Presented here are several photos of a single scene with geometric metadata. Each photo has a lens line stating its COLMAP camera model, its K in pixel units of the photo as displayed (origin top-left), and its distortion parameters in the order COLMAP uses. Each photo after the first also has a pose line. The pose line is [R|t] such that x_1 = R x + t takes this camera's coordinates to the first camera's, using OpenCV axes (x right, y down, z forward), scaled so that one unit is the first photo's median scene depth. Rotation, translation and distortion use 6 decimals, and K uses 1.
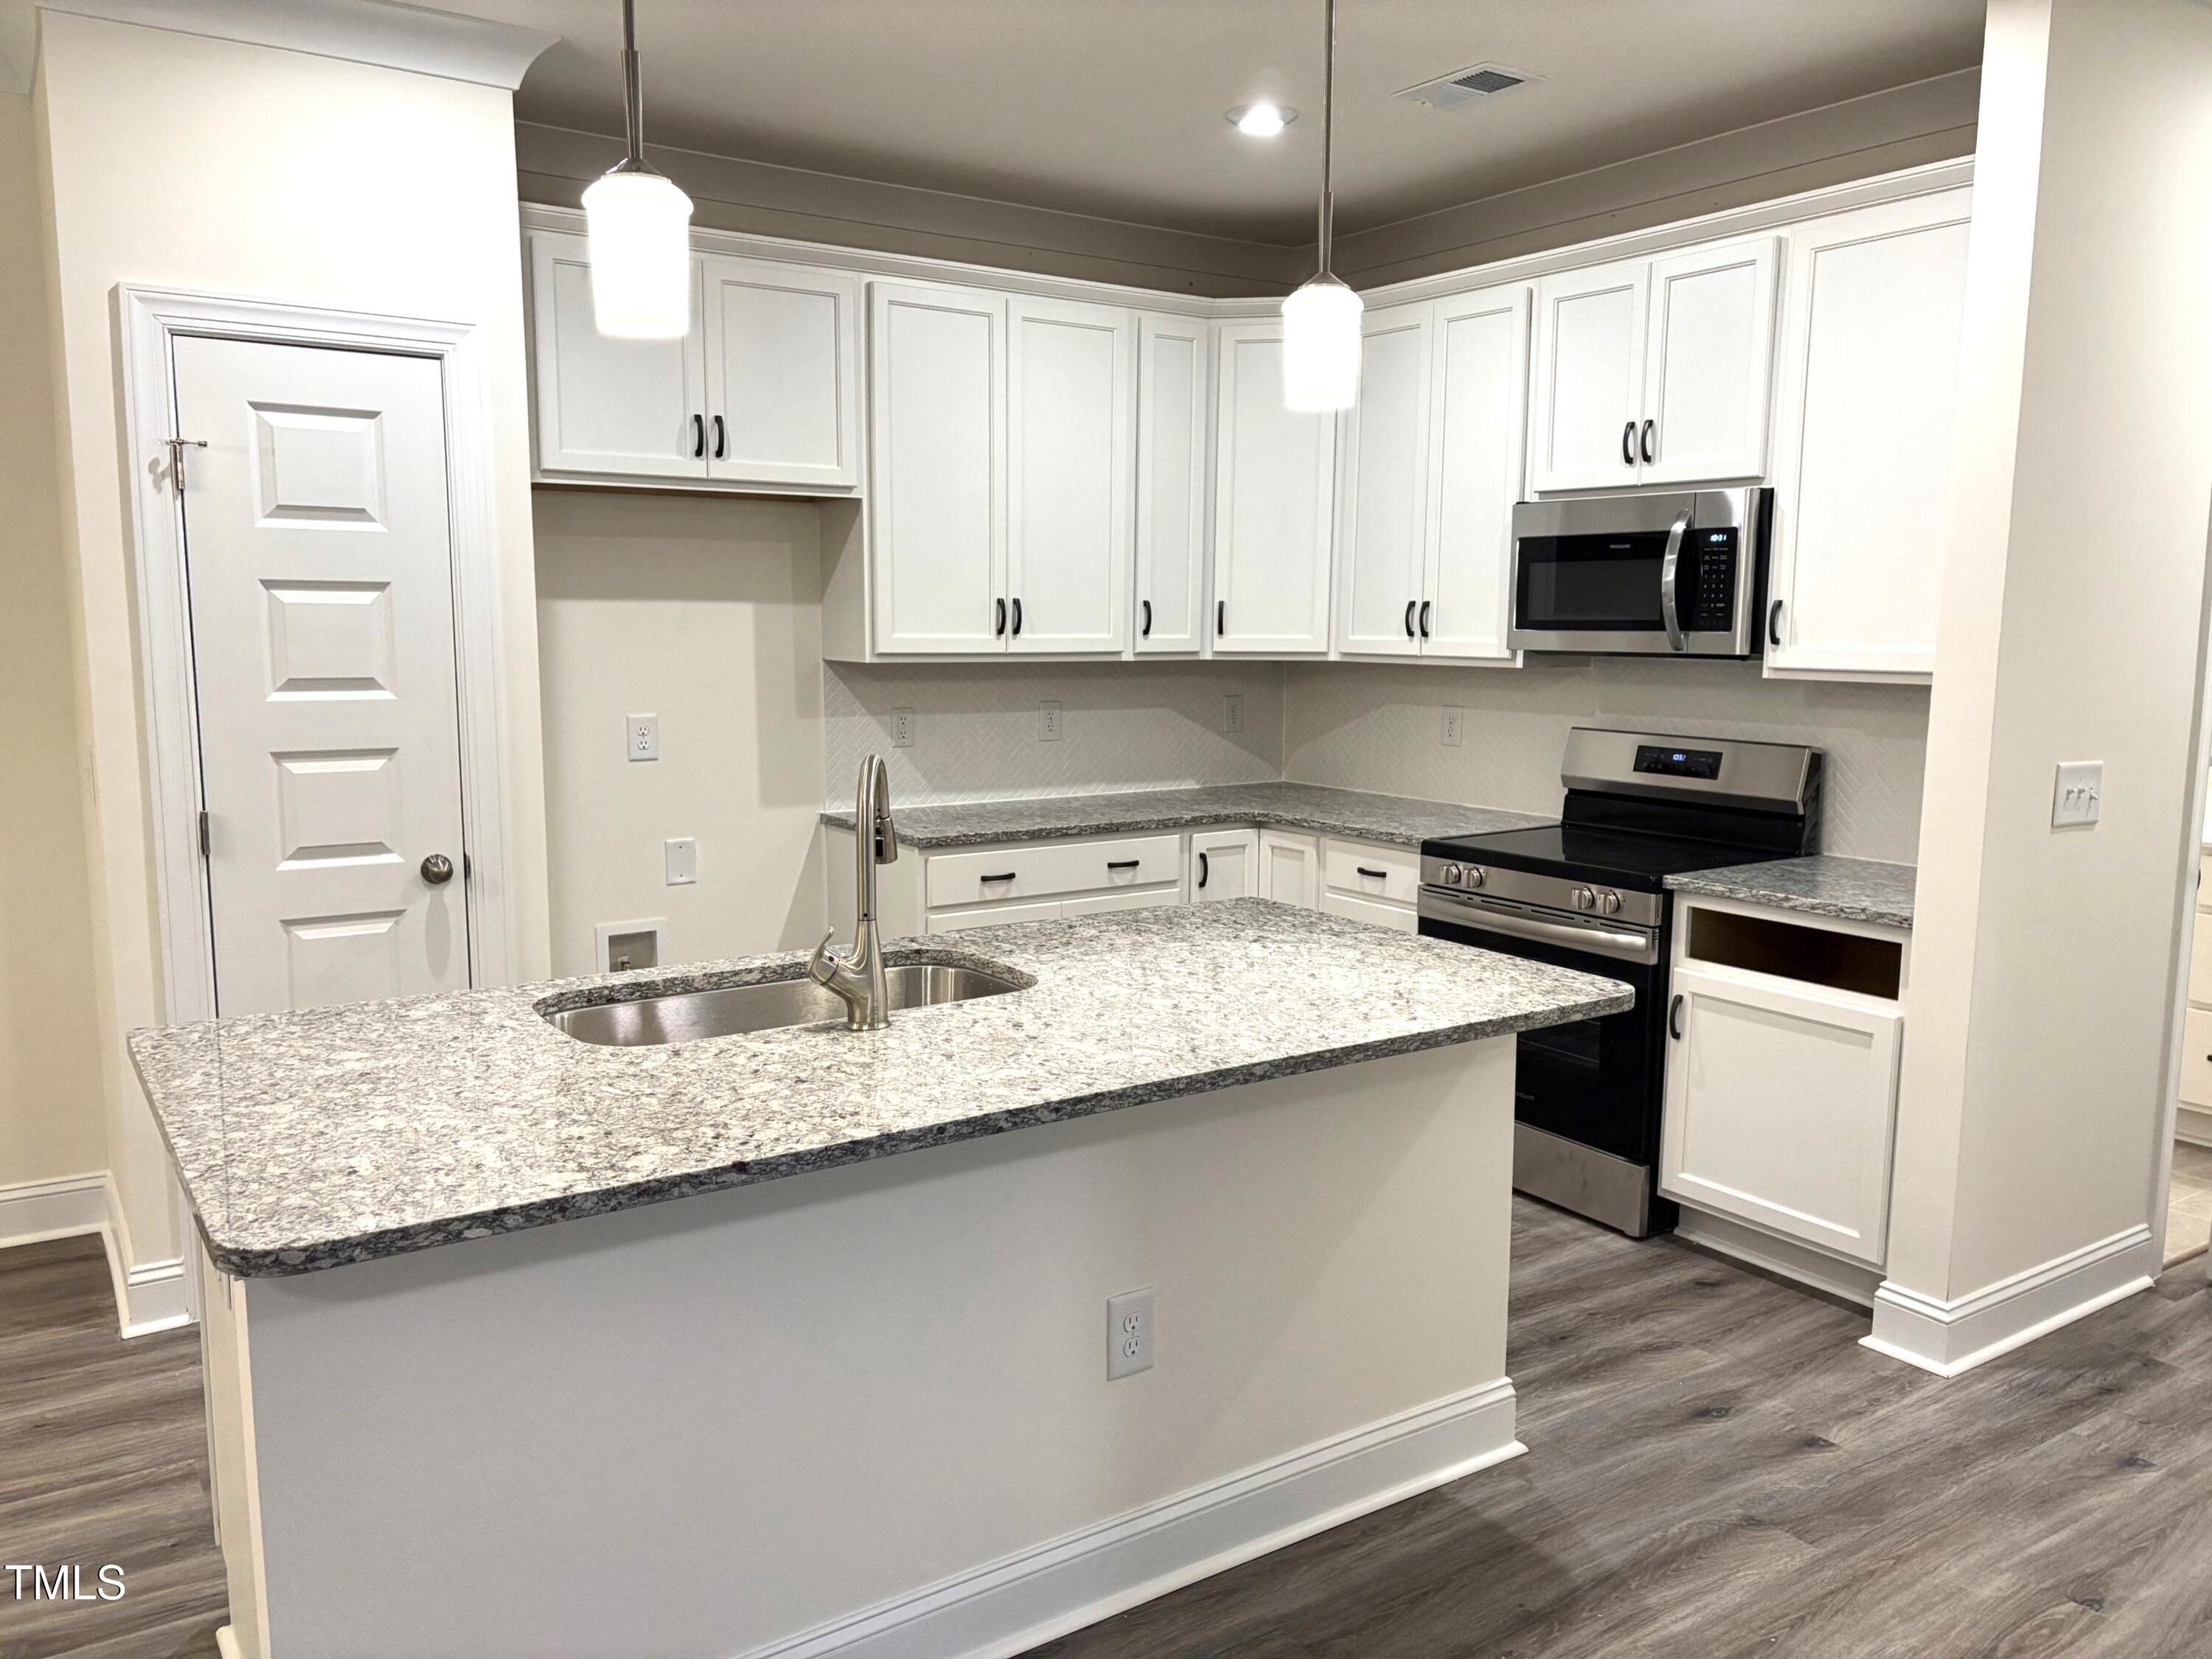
lens RADIAL K [[1659.3, 0, 1102.3], [0, 1659.3, 838.1], [0, 0, 1]] dist [0.022418, -0.003587]
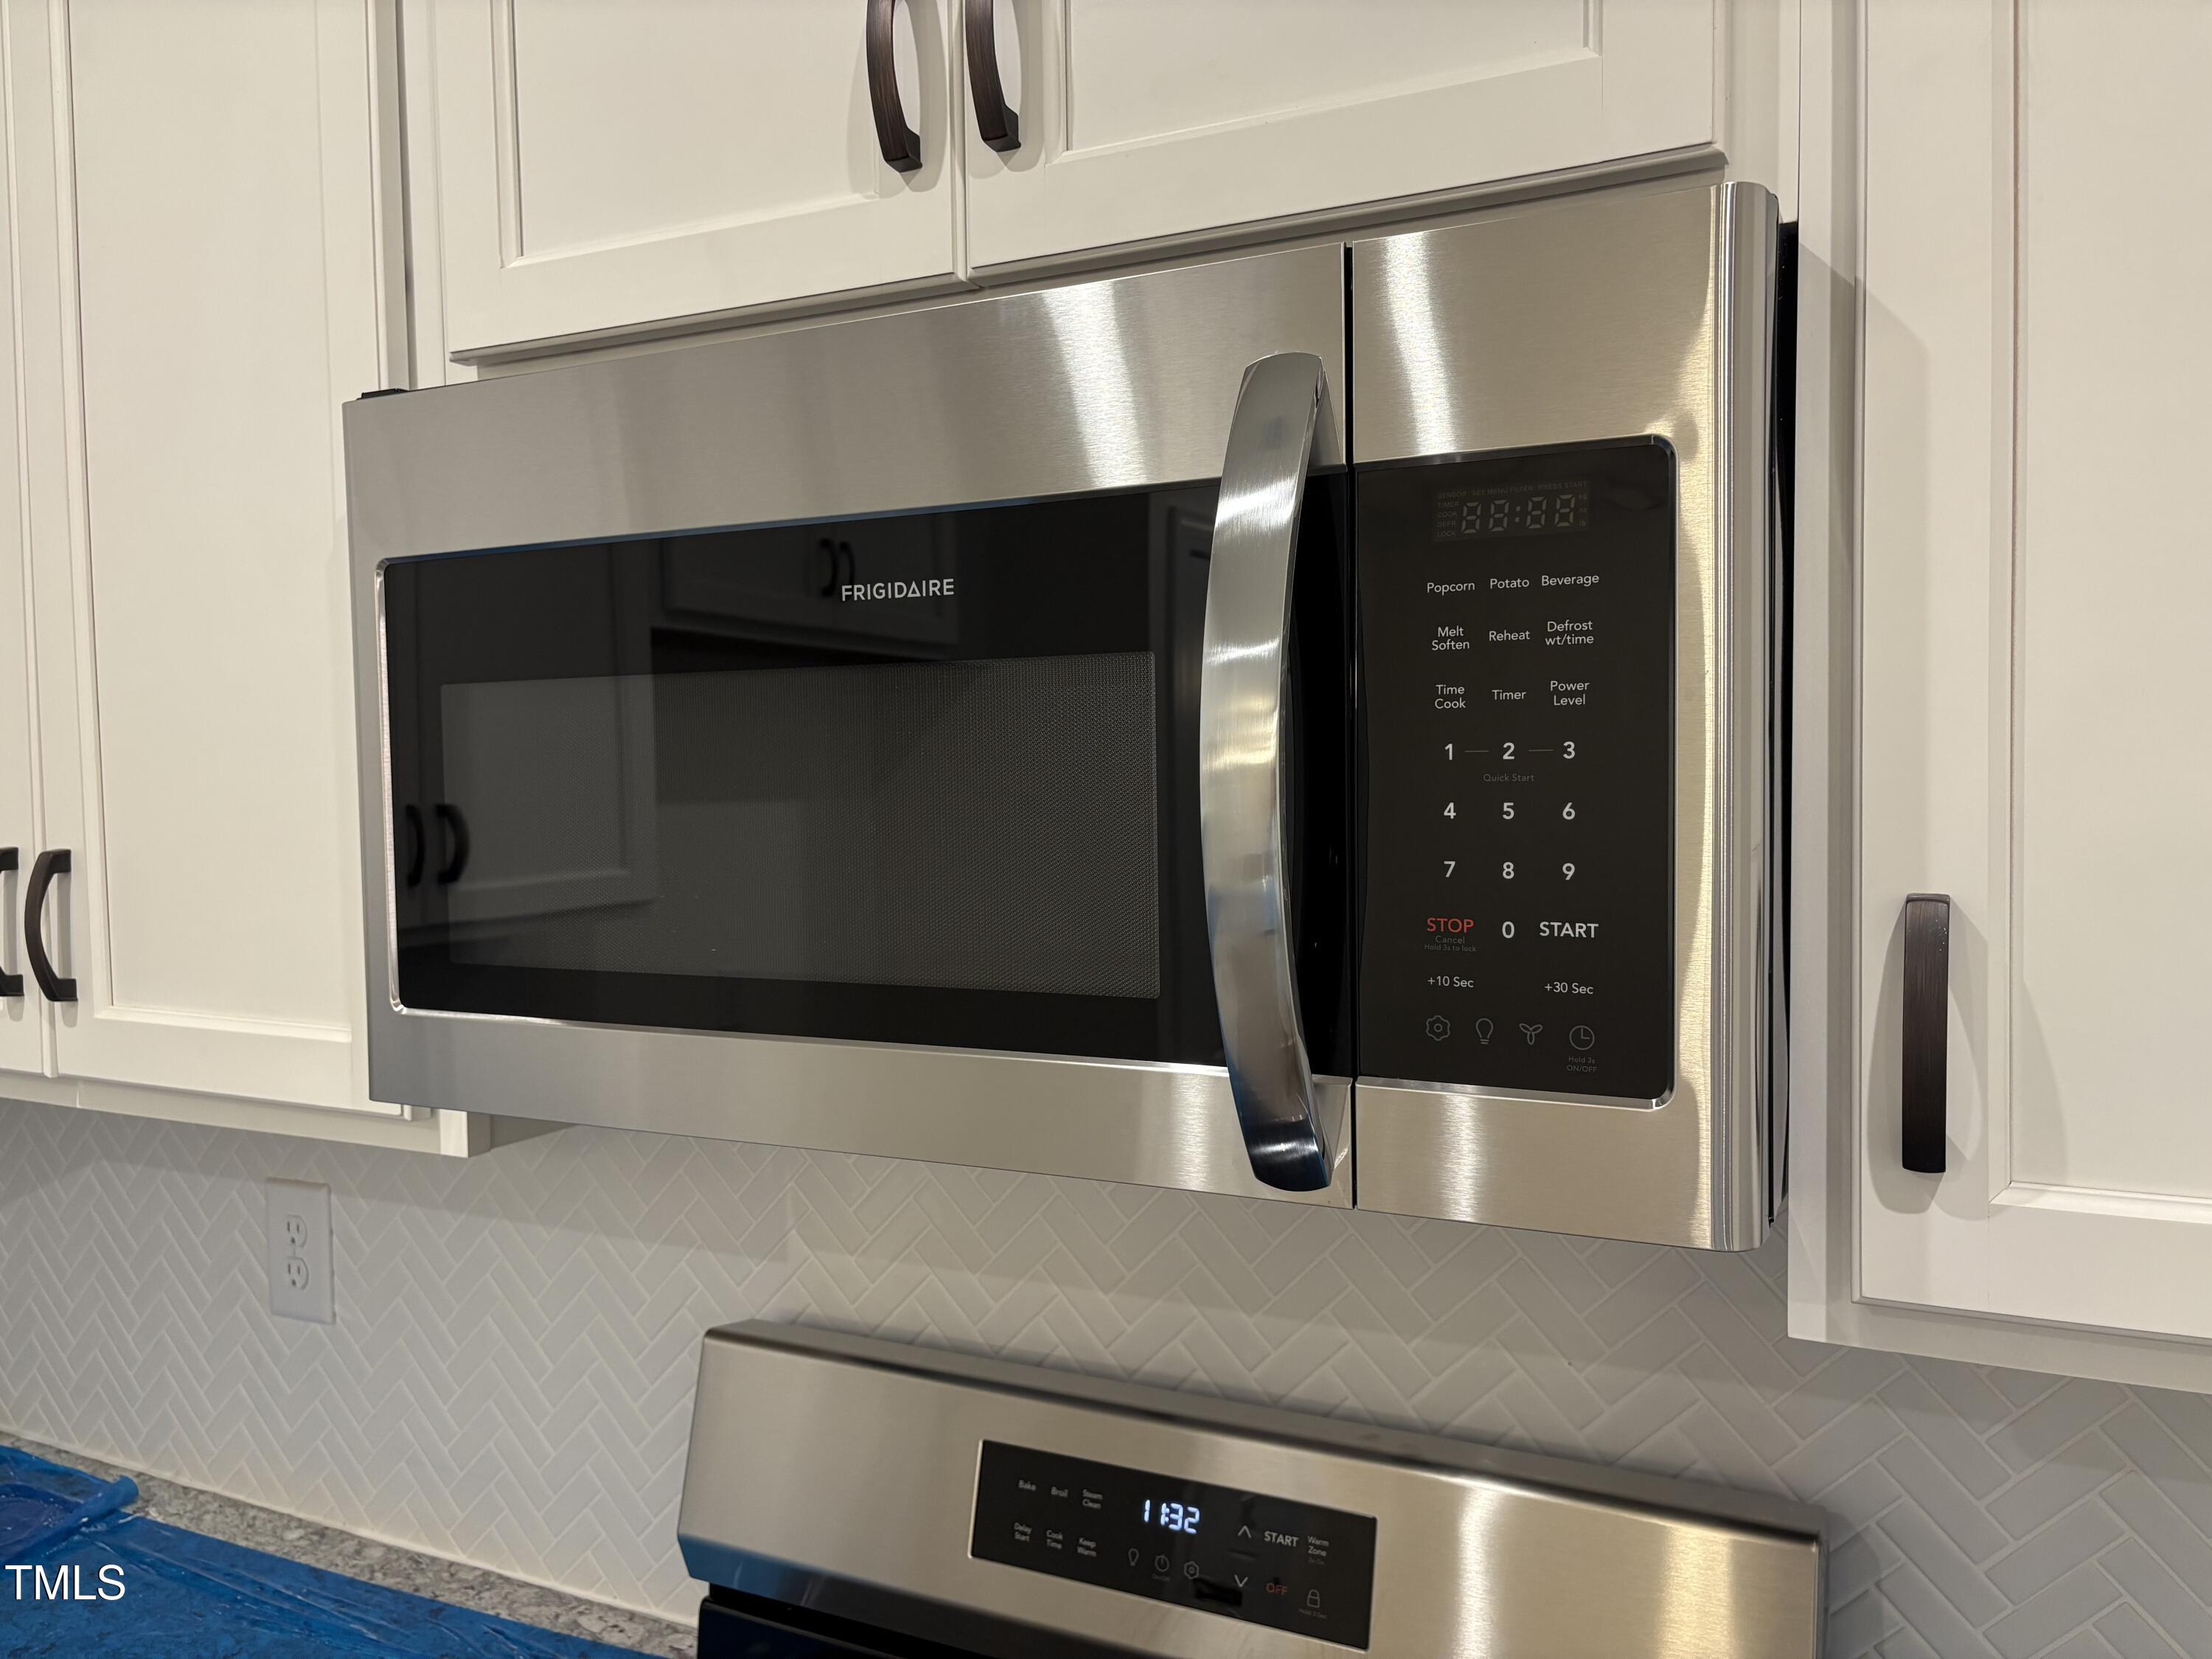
lens RADIAL K [[1659.3, 0, 1102.3], [0, 1659.3, 838.1], [0, 0, 1]] dist [0.022418, -0.003587]
pose [[0.875409, -0.039732, 0.481747, 0.229155], [0.080801, 0.994622, -0.064797, -0.126900], [-0.476582, 0.095649, 0.873911, 0.788530]]
